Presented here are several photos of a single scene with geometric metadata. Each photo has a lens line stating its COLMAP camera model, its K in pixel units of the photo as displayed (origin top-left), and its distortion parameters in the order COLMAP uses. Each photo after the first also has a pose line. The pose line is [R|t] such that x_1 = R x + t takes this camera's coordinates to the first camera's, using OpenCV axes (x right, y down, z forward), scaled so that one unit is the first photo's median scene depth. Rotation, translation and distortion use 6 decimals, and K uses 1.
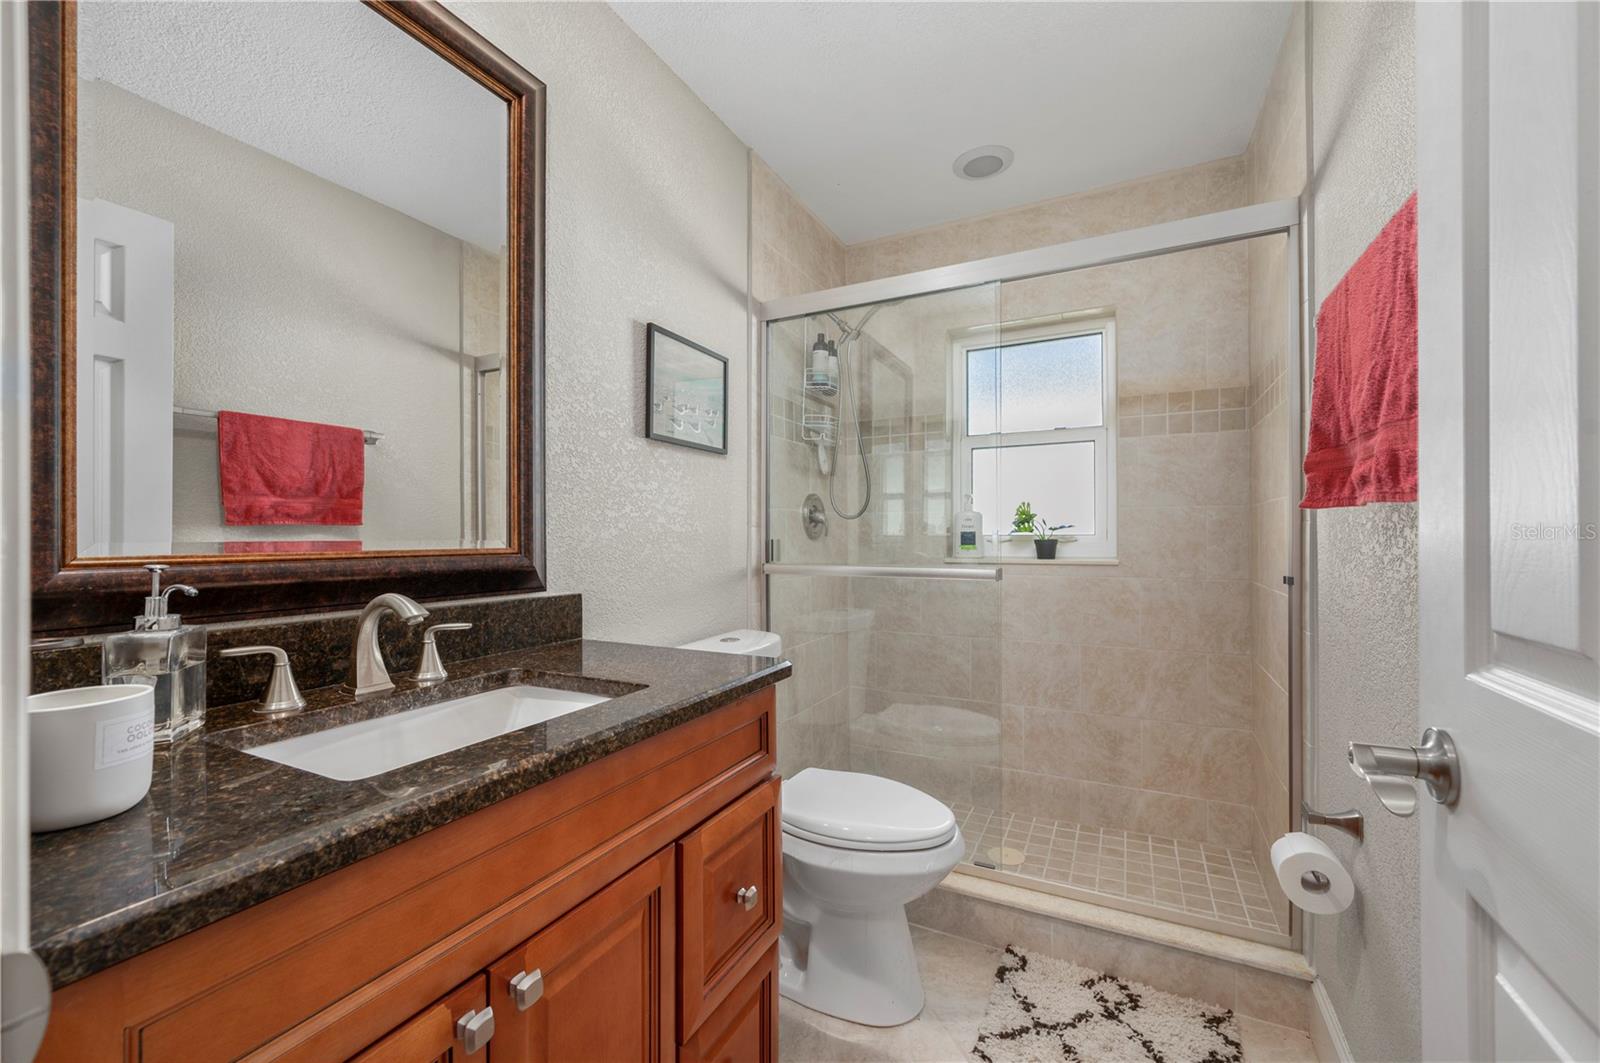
lens RADIAL K [[636.2, 0, 797.8], [0, 636.2, 537.3], [0, 0, 1]] dist [-0.000110, -0.000568]
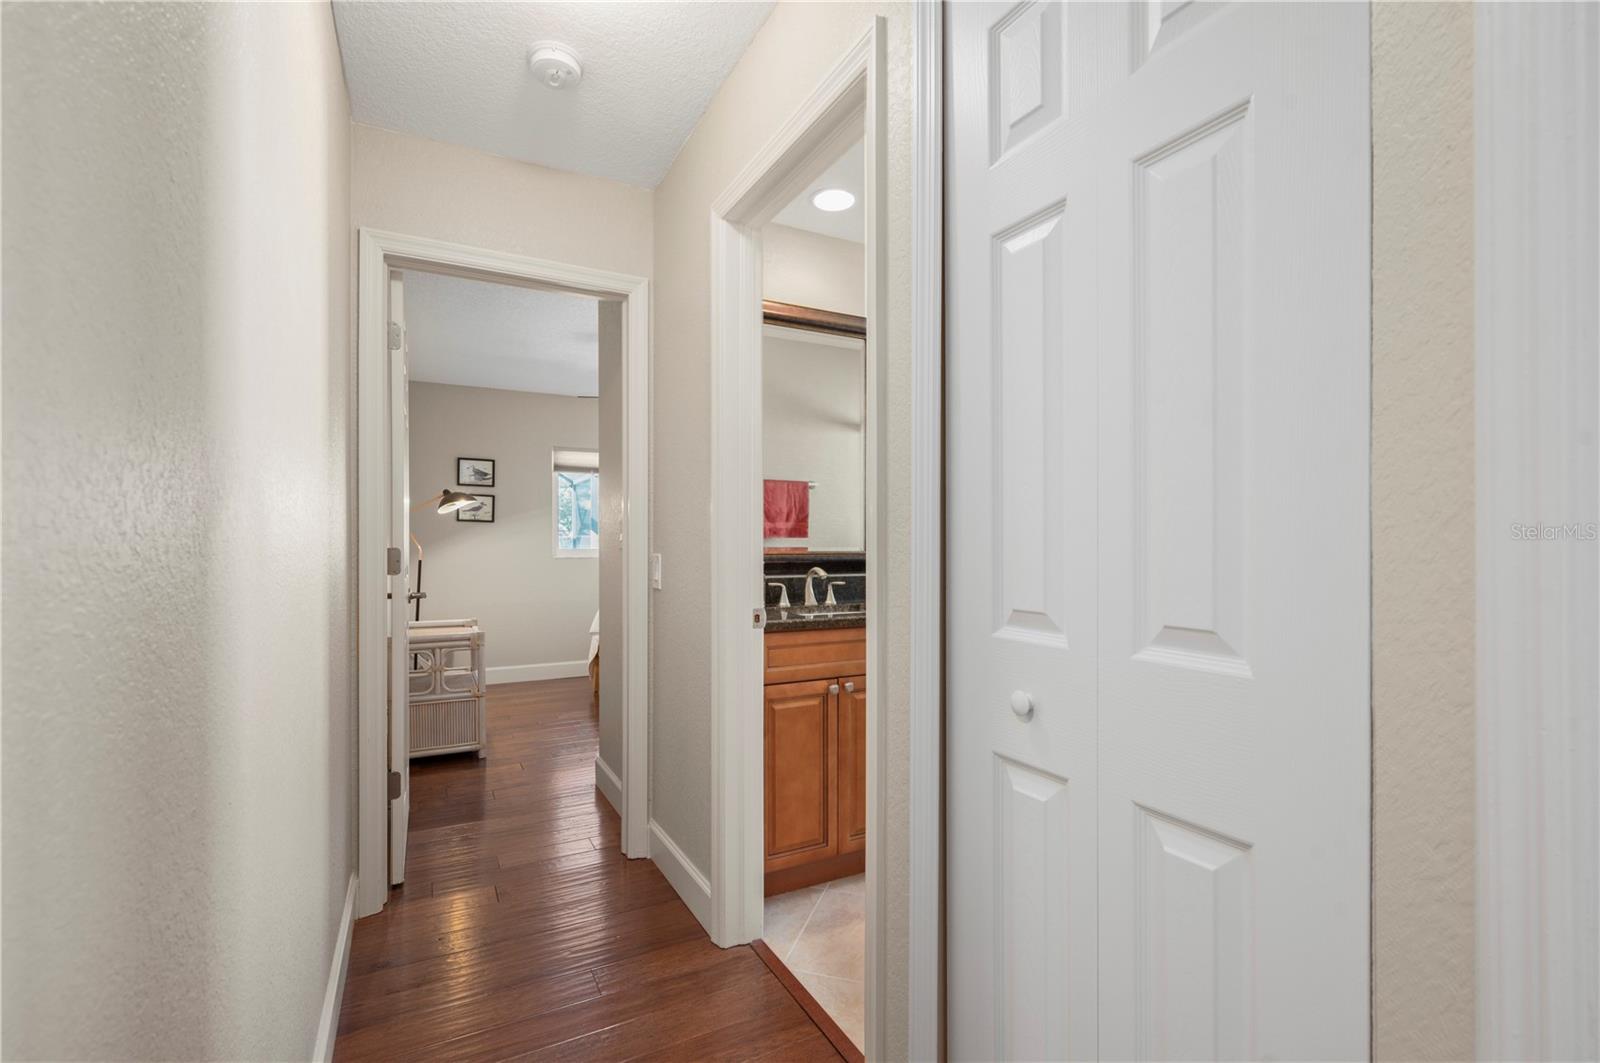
lens RADIAL K [[729.8, 0, 800.0], [0, 729.8, 531.5], [0, 0, 1]] dist [0.000005, -0.000003]
pose [[0.817450, -0.002313, -0.575995, 0.950369], [0.000278, 0.999993, -0.003622, -0.045705], [0.575999, 0.002801, 0.817445, -1.371064]]
